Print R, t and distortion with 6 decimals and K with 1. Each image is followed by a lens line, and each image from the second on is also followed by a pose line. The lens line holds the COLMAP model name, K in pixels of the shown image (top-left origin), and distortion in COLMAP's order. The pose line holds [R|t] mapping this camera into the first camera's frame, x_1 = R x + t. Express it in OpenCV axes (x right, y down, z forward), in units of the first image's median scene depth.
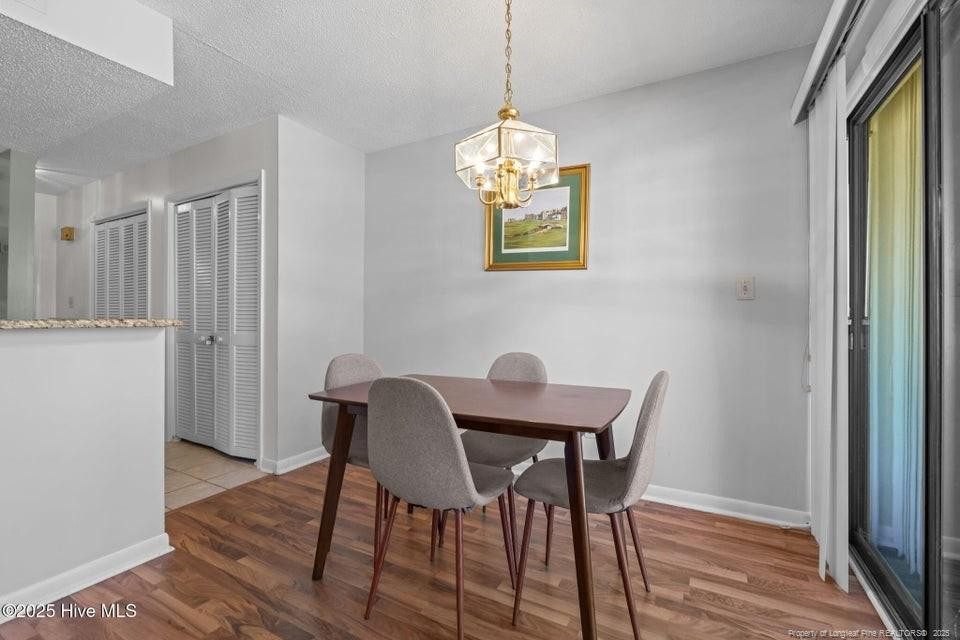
lens RADIAL K [[424.9, 0, 478.3], [0, 424.9, 317.4], [0, 0, 1]] dist [-0.000879, -0.000007]
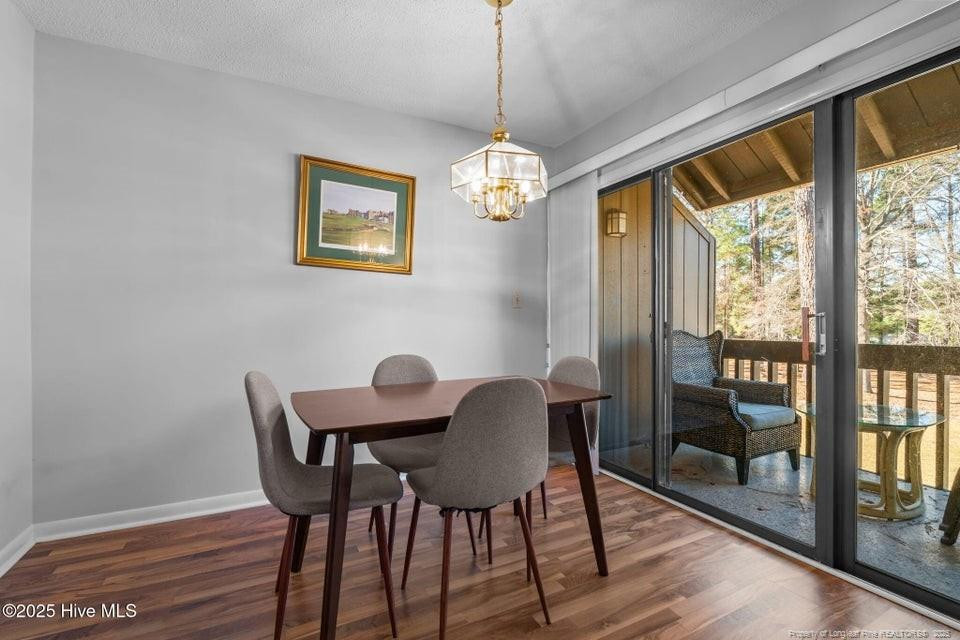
lens RADIAL K [[420.9, 0, 479.4], [0, 420.9, 328.1], [0, 0, 1]] dist [-0.008703, 0.000005]
pose [[0.571559, -0.011927, 0.820474, -0.513100], [-0.001504, 0.999877, 0.015582, 0.004166], [-0.820559, -0.010140, 0.571471, 0.248377]]
